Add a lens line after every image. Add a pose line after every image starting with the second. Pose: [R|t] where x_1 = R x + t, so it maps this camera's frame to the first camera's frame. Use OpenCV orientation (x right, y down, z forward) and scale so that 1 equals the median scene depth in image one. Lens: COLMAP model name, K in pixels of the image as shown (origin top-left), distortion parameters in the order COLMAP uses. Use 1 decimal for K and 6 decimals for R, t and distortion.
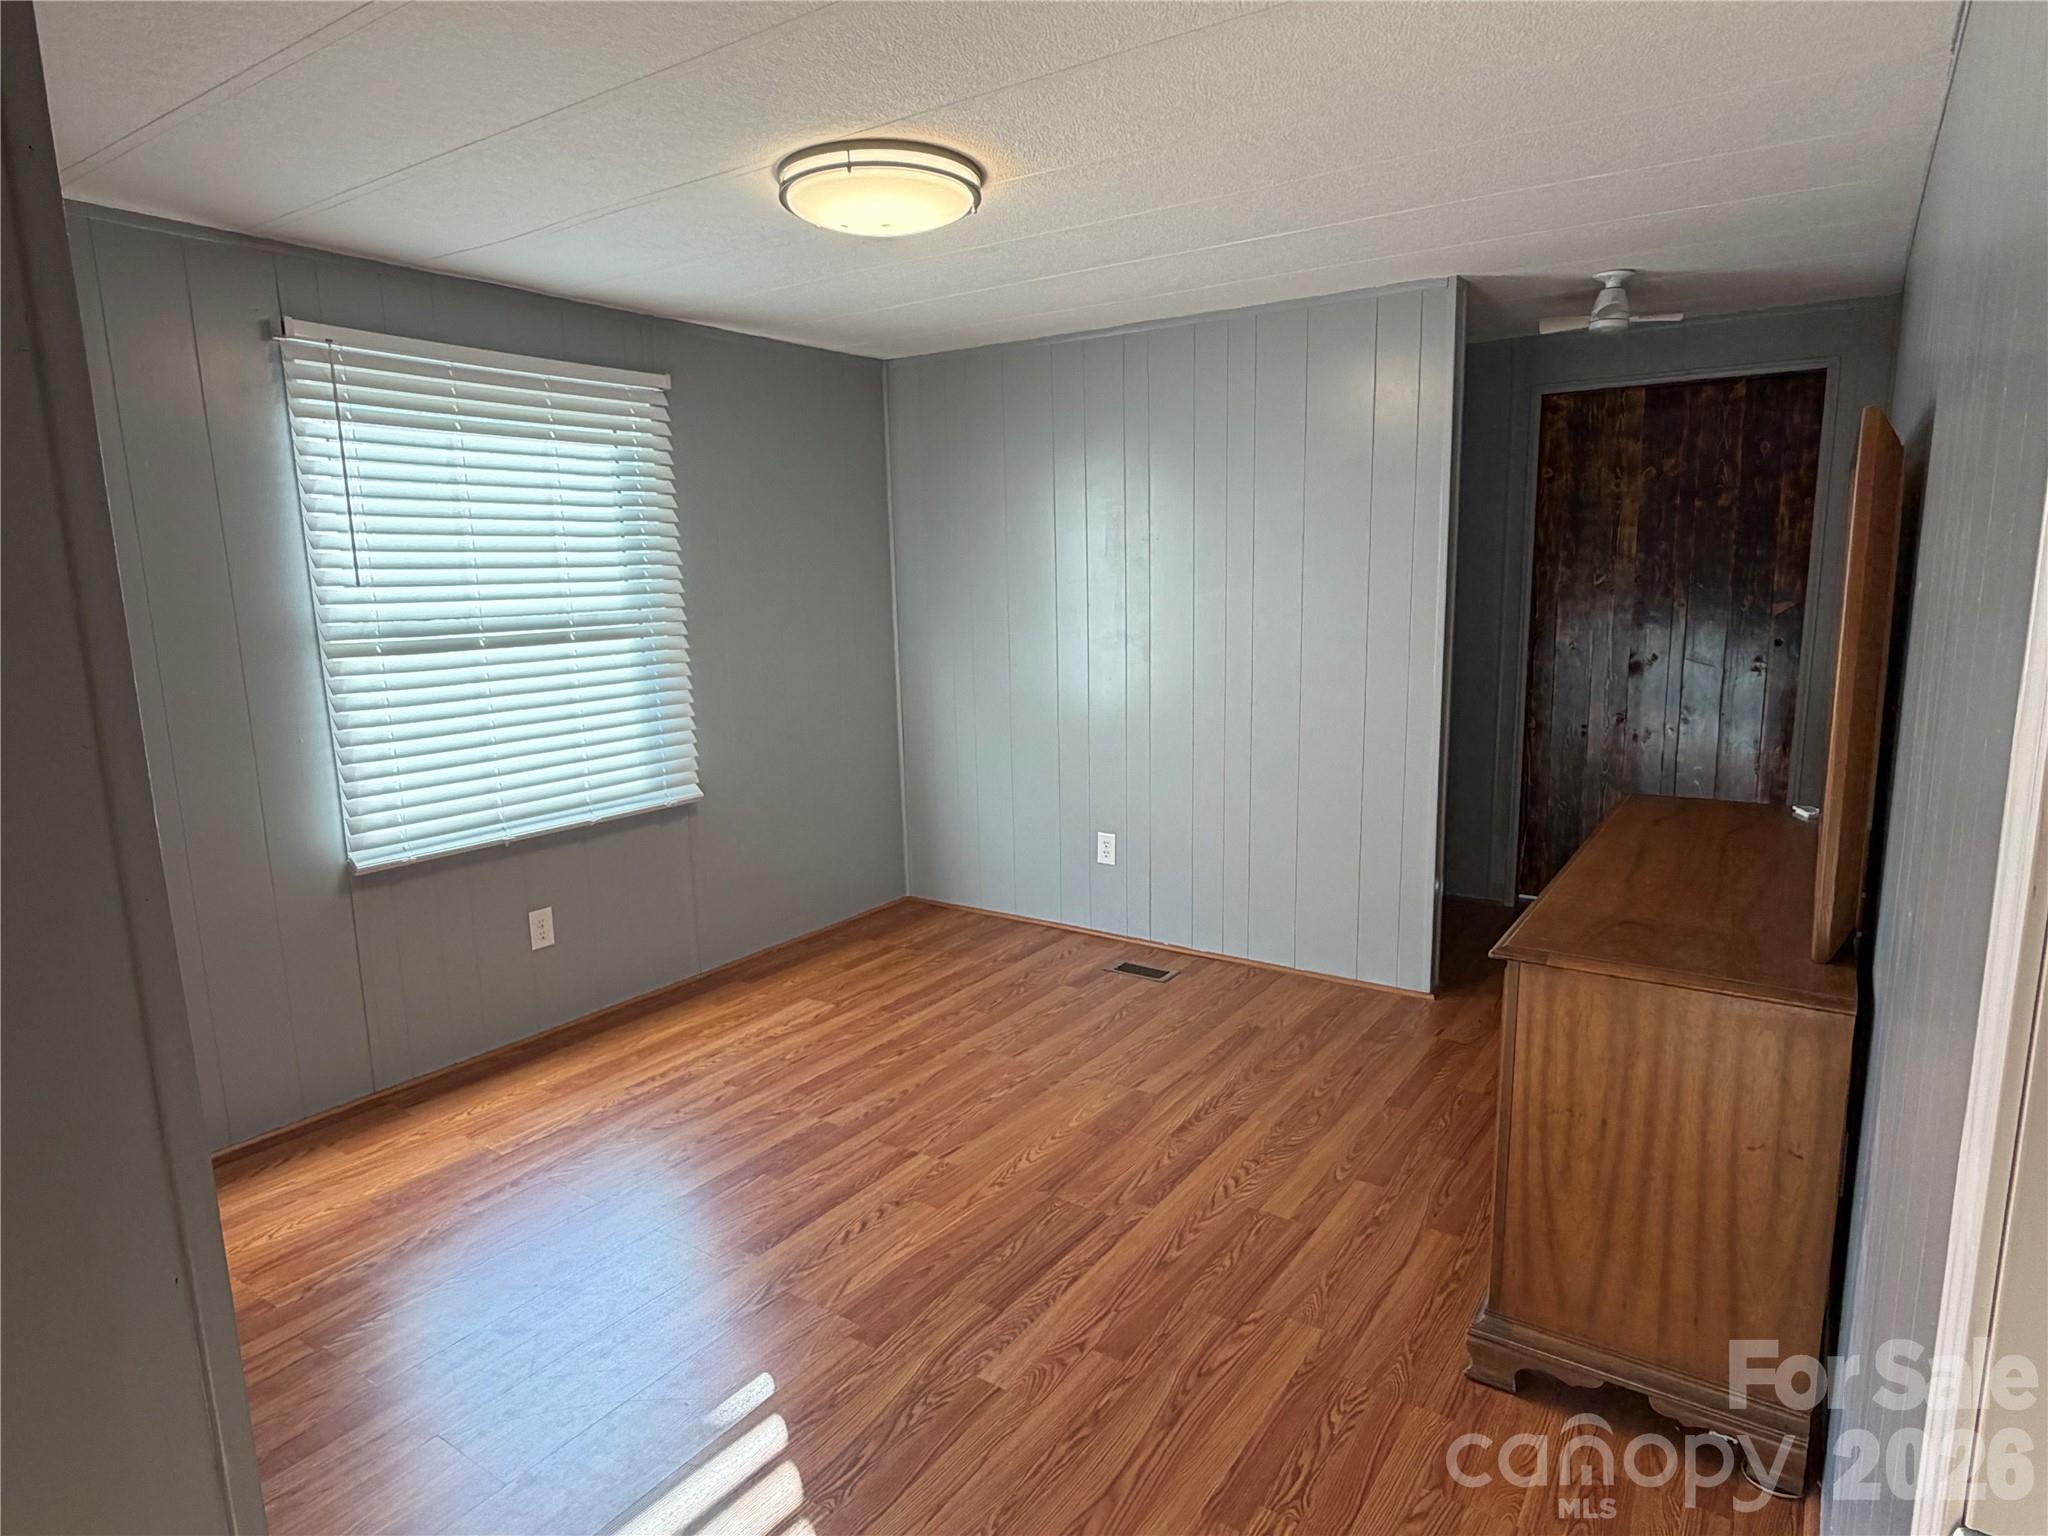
lens RADIAL K [[1170.4, 0, 1024.0], [0, 1170.4, 768.0], [0, 0, 1]] dist [0.001417, 0.000733]
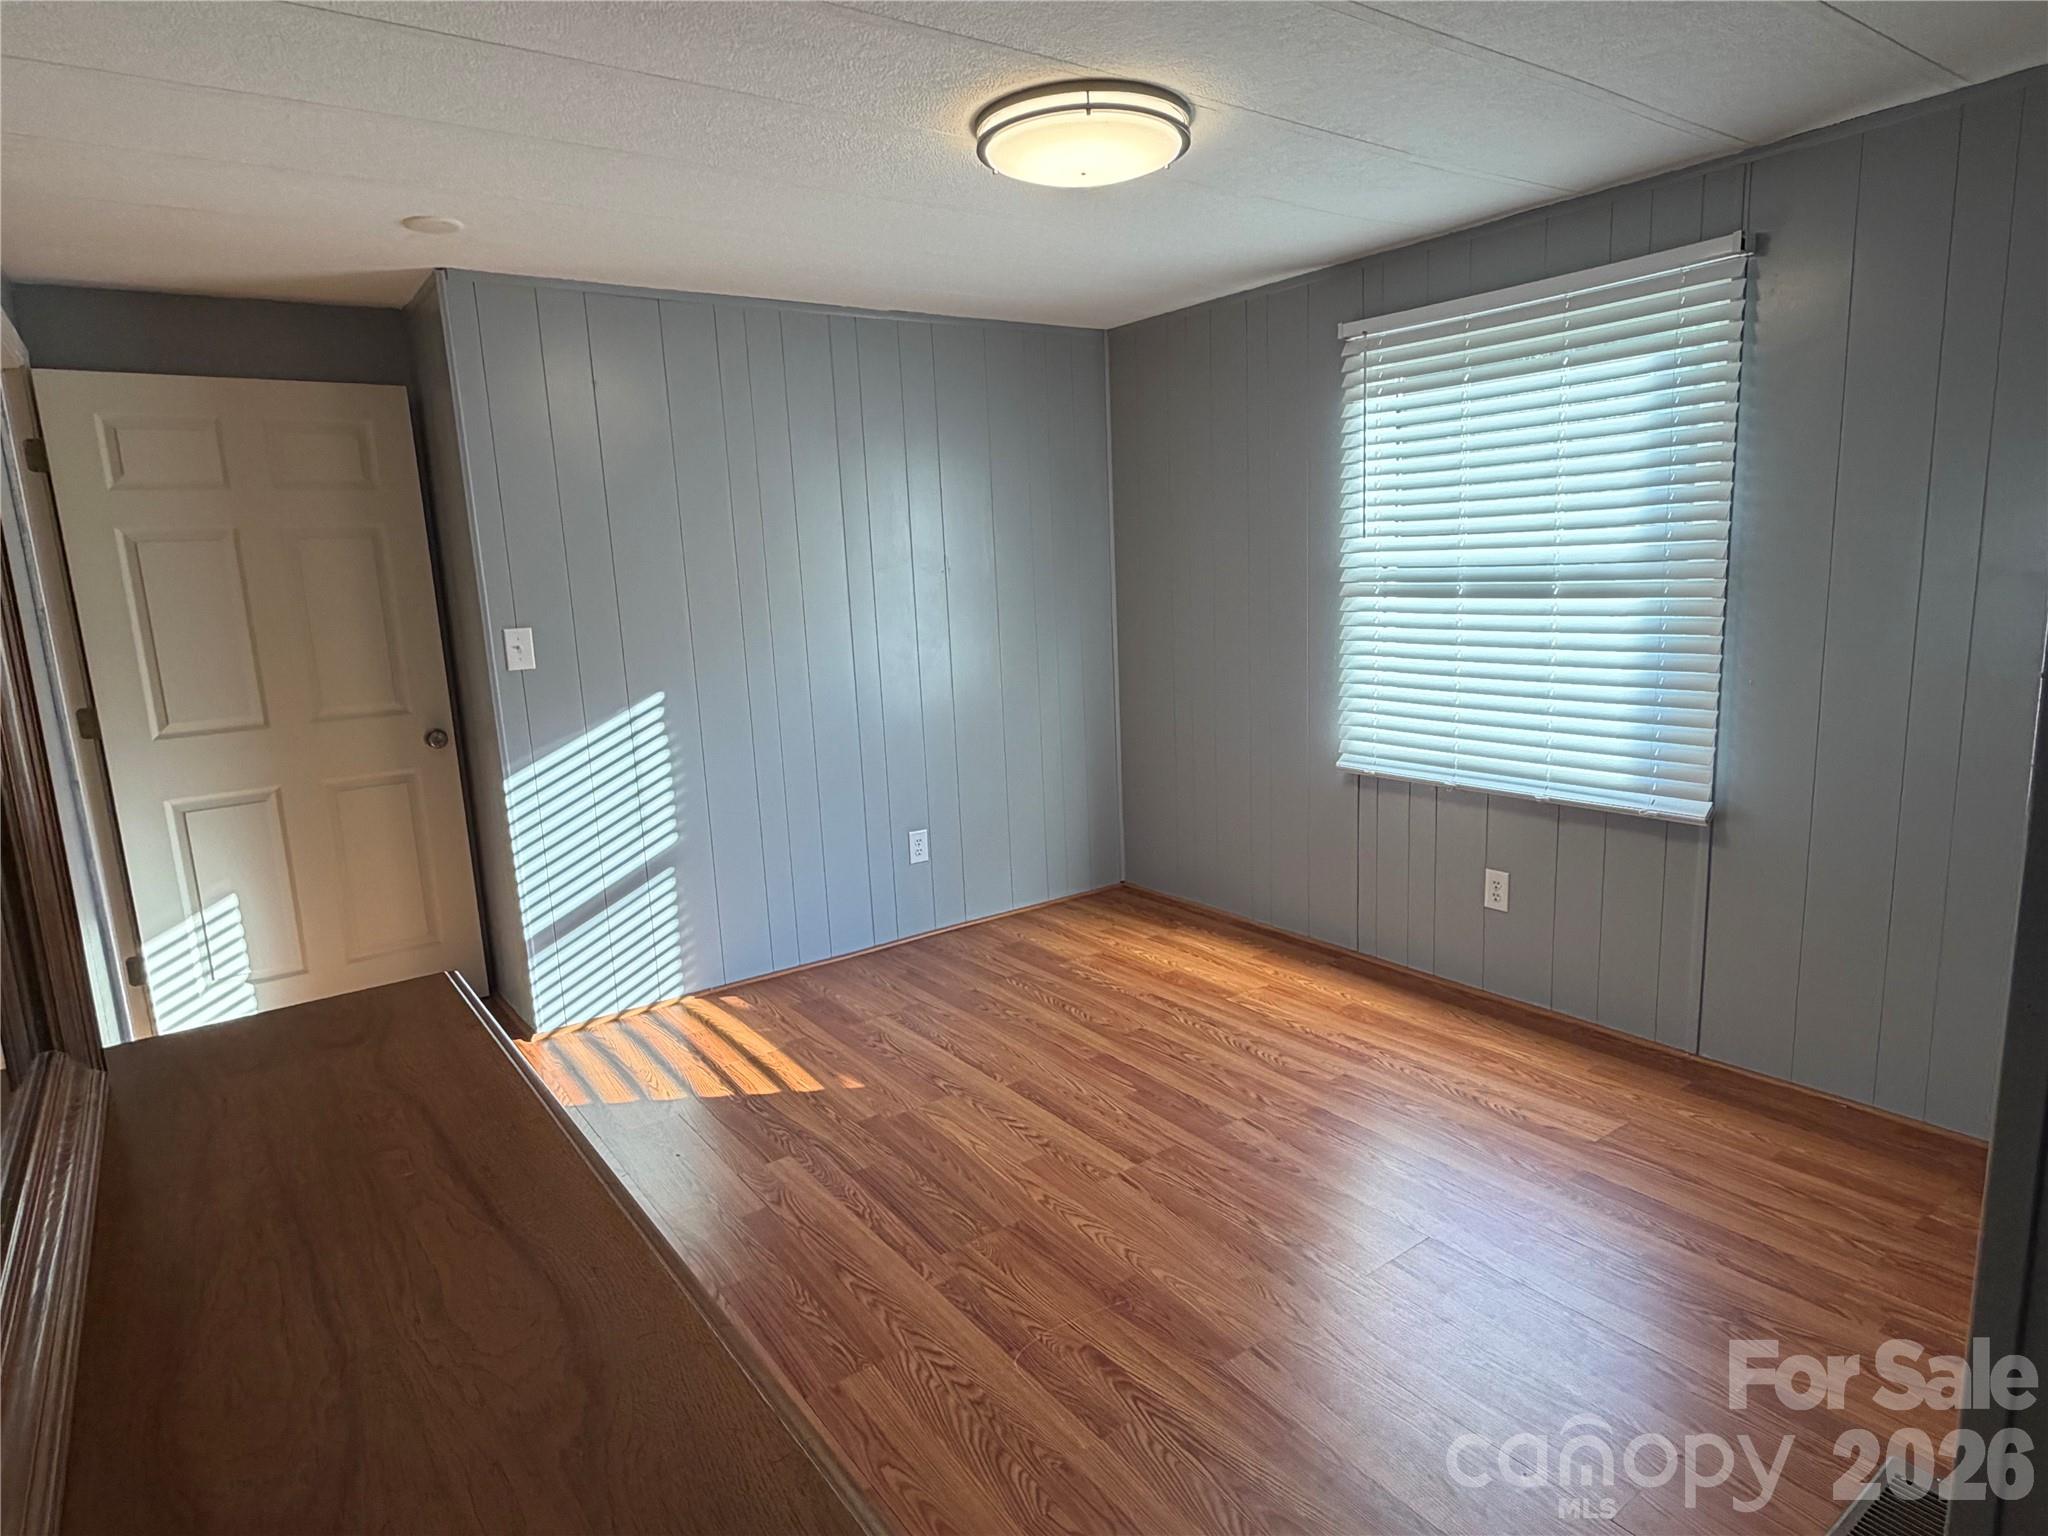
lens RADIAL K [[1170.4, 0, 1024.0], [0, 1170.4, 768.0], [0, 0, 1]] dist [0.001417, 0.000733]
pose [[-0.335957, 0.203711, -0.919584, 0.664627], [-0.104712, 0.962201, 0.251406, -0.183458], [0.936039, 0.180754, -0.301927, 1.024350]]
